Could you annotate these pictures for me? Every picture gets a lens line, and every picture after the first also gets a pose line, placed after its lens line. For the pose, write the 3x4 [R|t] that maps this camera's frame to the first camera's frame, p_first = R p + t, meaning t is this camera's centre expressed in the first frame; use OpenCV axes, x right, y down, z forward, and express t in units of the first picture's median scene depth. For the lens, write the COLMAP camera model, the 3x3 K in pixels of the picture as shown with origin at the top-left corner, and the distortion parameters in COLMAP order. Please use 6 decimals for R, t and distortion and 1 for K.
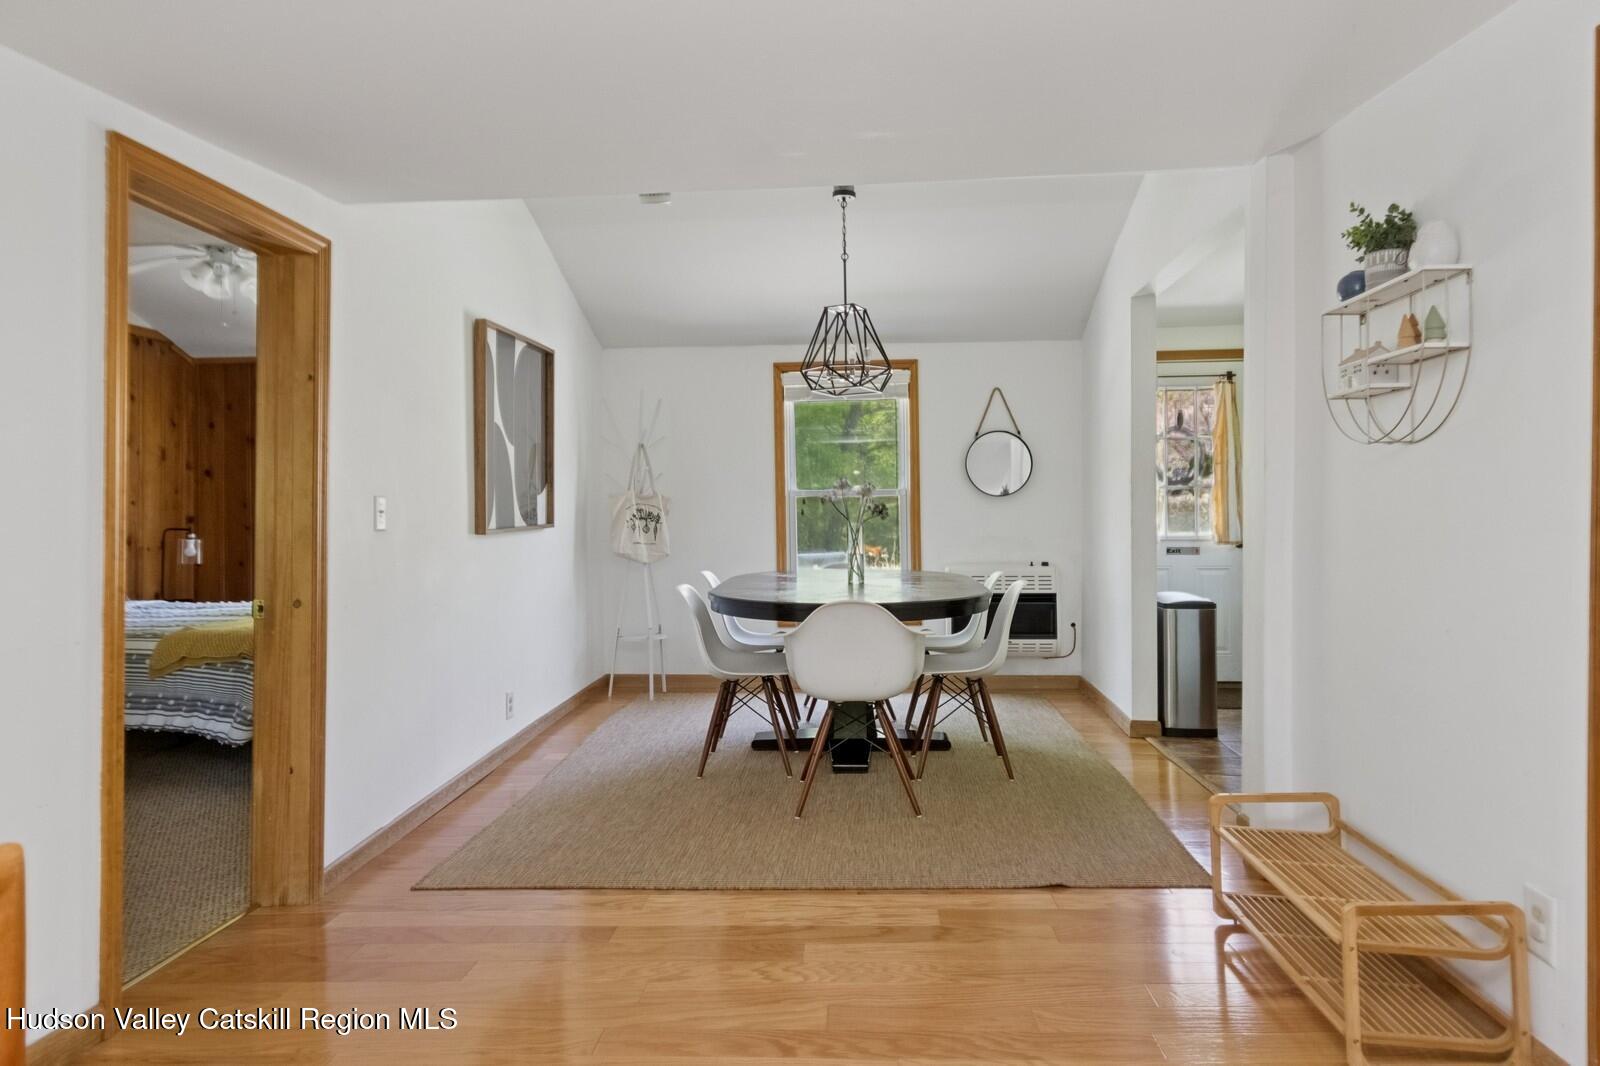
lens RADIAL K [[884.3, 0, 765.0], [0, 884.3, 476.0], [0, 0, 1]] dist [-0.001817, -0.000071]
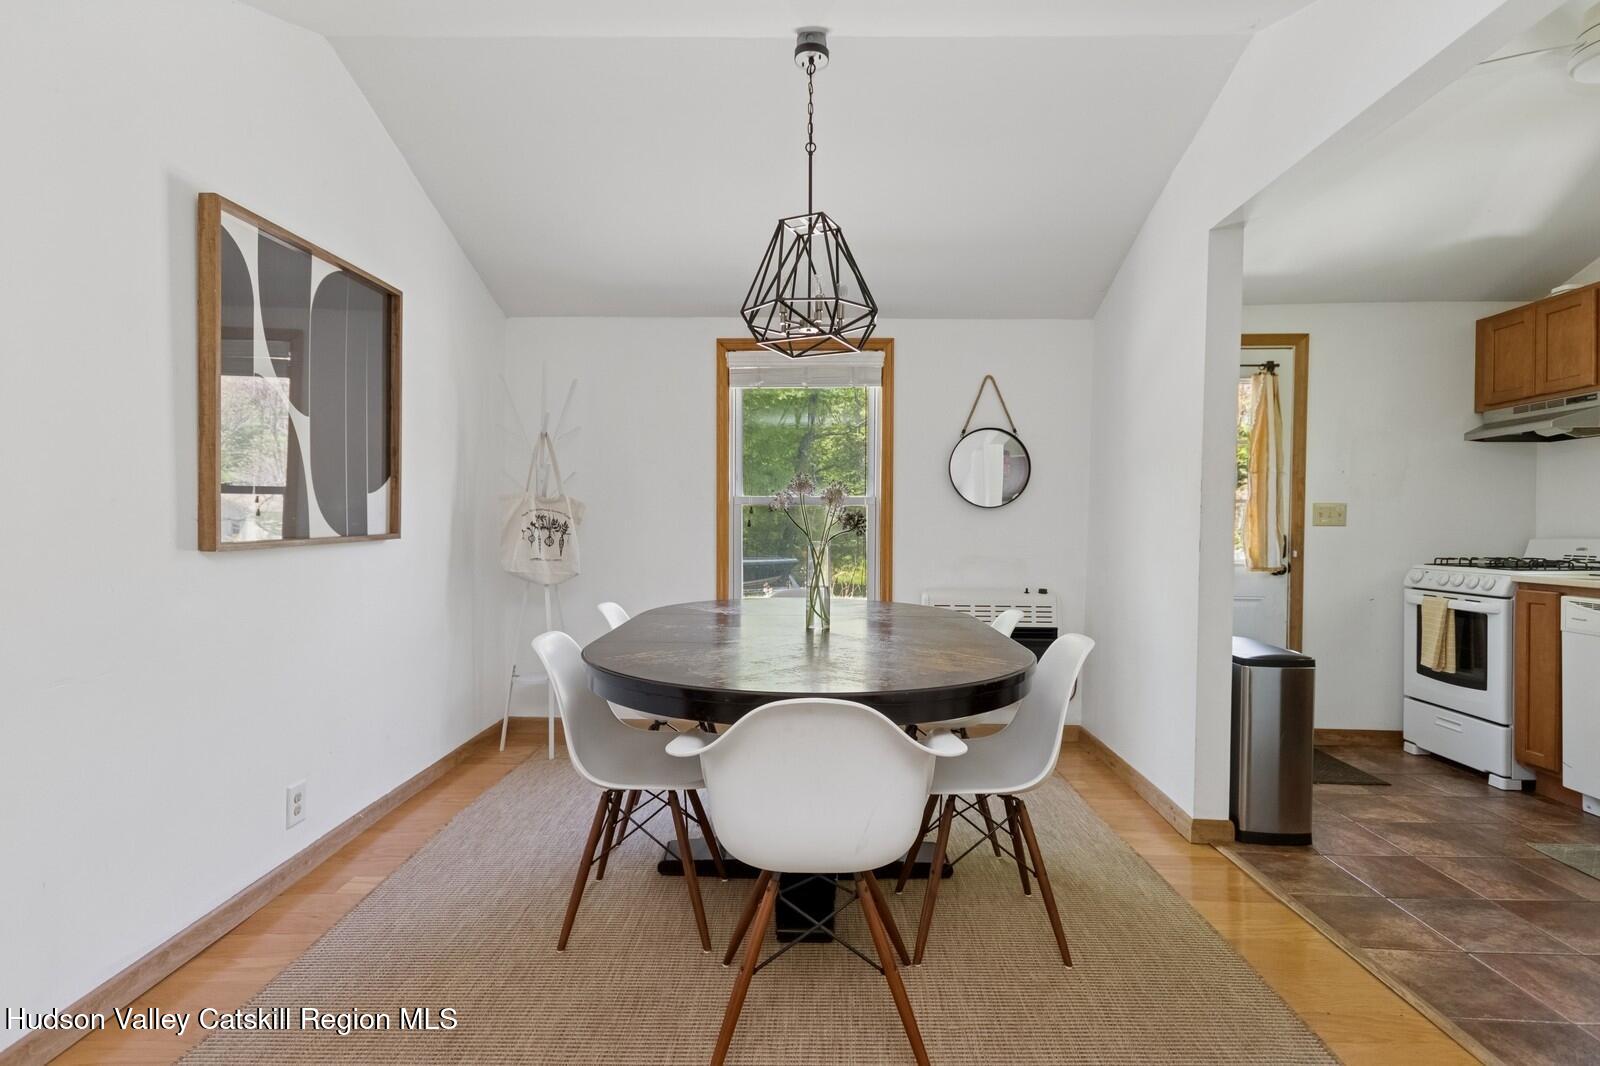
lens RADIAL K [[795.9, 0, 800.0], [0, 795.9, 533.0], [0, 0, 1]] dist [0.000147, 0.000113]
pose [[0.995600, 0.015741, 0.092378, 0.028458], [-0.020616, 0.998431, 0.052066, 0.014384], [-0.091414, -0.053741, 0.994362, 0.353724]]
